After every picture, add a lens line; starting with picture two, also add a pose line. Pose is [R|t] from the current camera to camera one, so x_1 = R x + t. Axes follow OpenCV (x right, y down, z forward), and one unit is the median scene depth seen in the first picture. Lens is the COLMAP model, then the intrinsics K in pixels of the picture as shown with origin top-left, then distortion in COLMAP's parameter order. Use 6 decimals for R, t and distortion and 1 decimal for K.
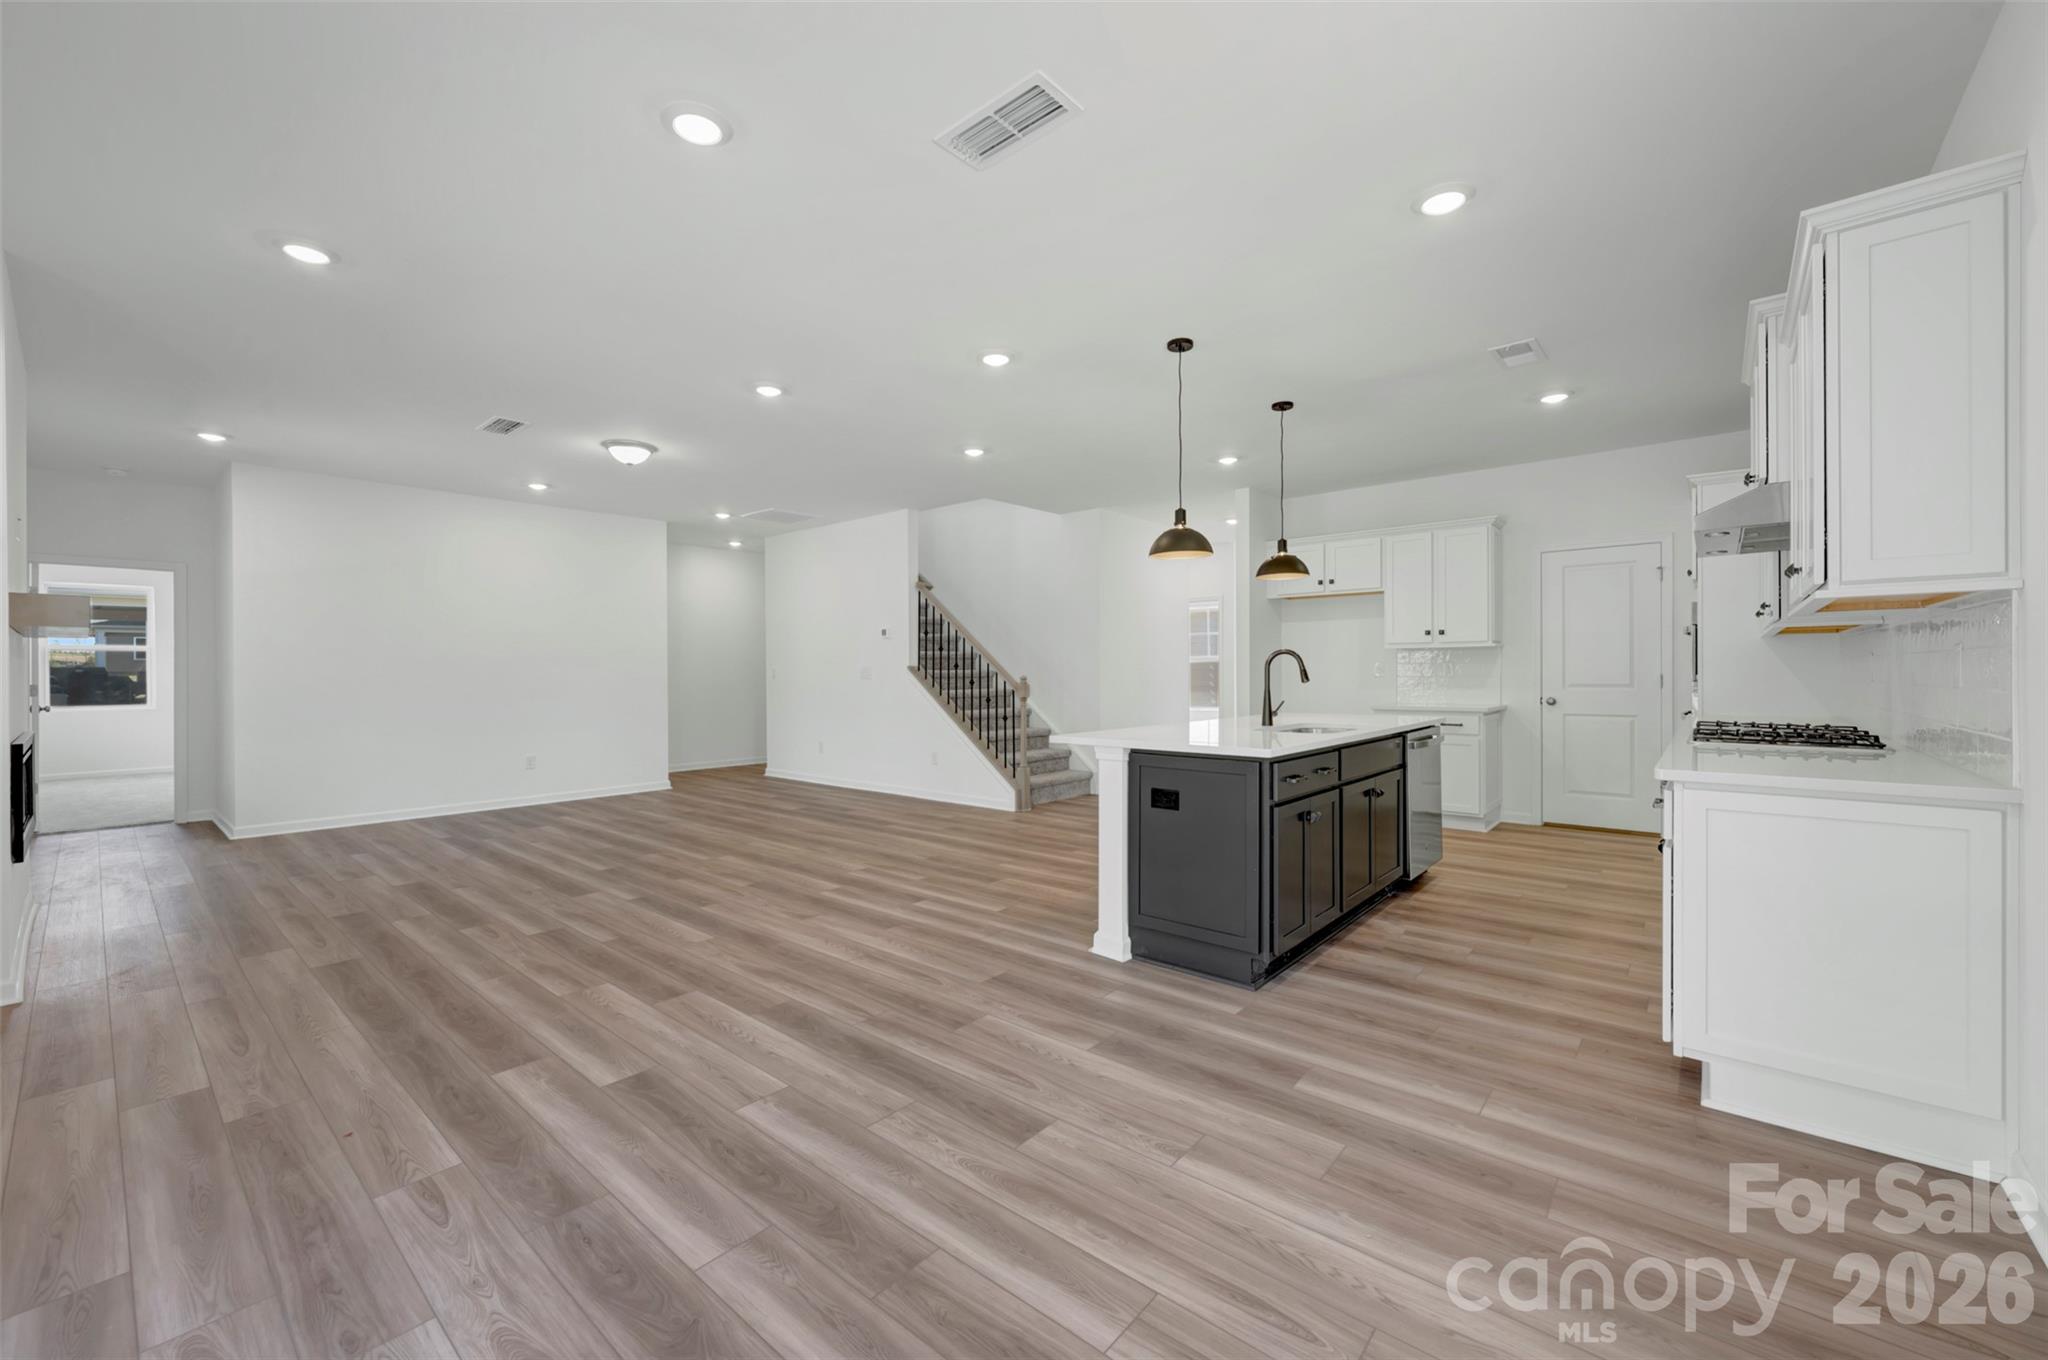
lens RADIAL K [[808.9, 0, 1024.0], [0, 808.9, 673.8], [0, 0, 1]] dist [-0.002640, -0.000068]
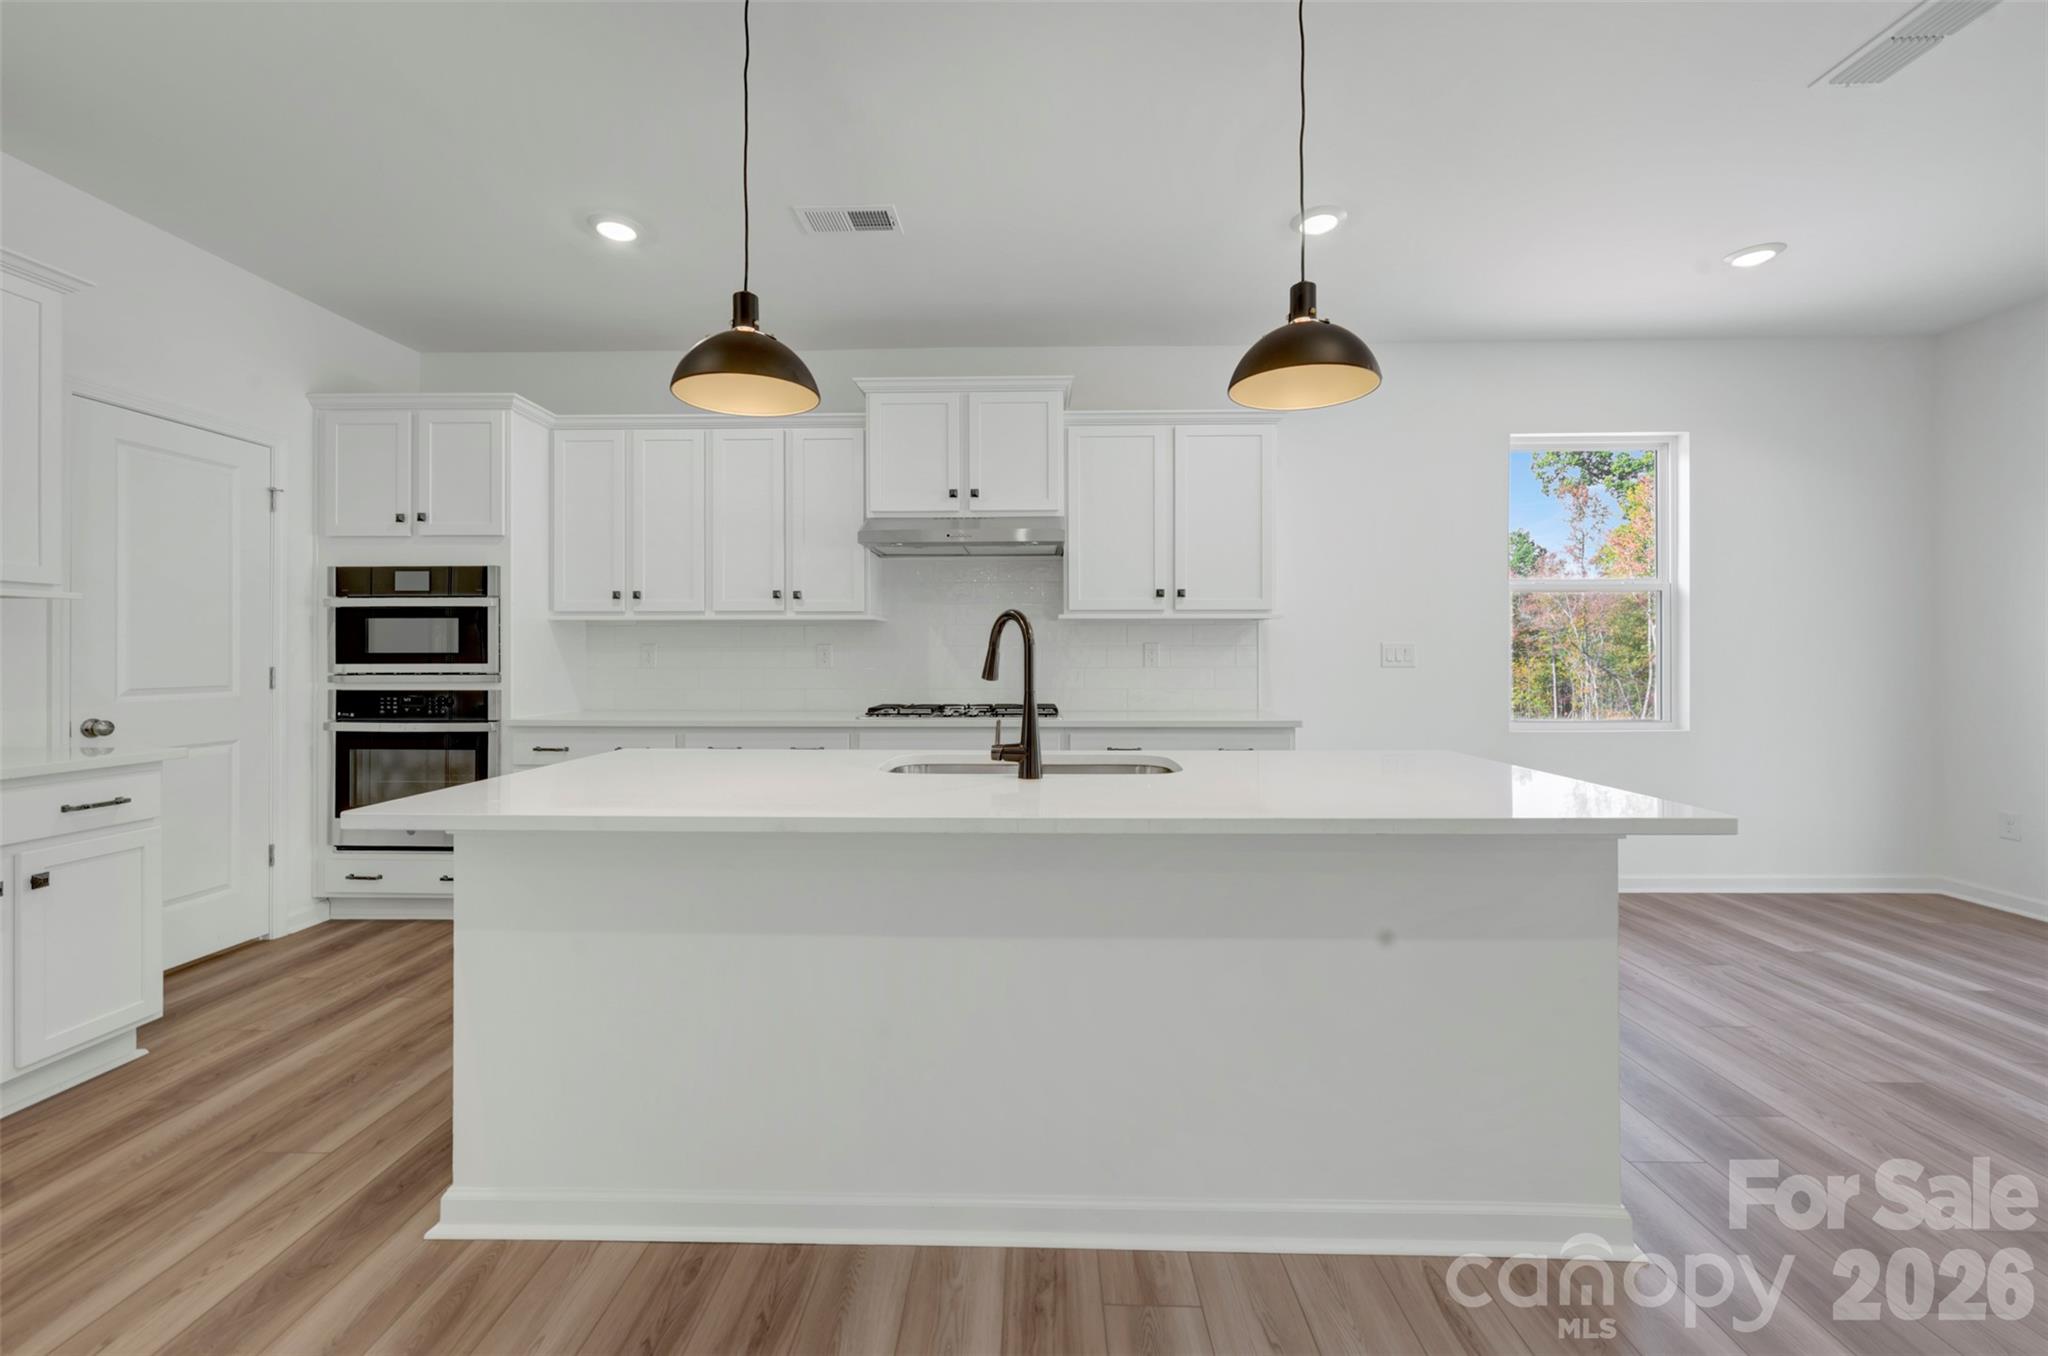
lens RADIAL K [[818.4, 0, 1022.5], [0, 818.4, 654.8], [0, 0, 1]] dist [-0.001359, -0.000354]
pose [[-0.629410, 0.009989, 0.777009, -0.081856], [0.007044, 0.999950, -0.007149, -0.000357], [-0.777042, 0.000974, -0.629448, 2.093295]]
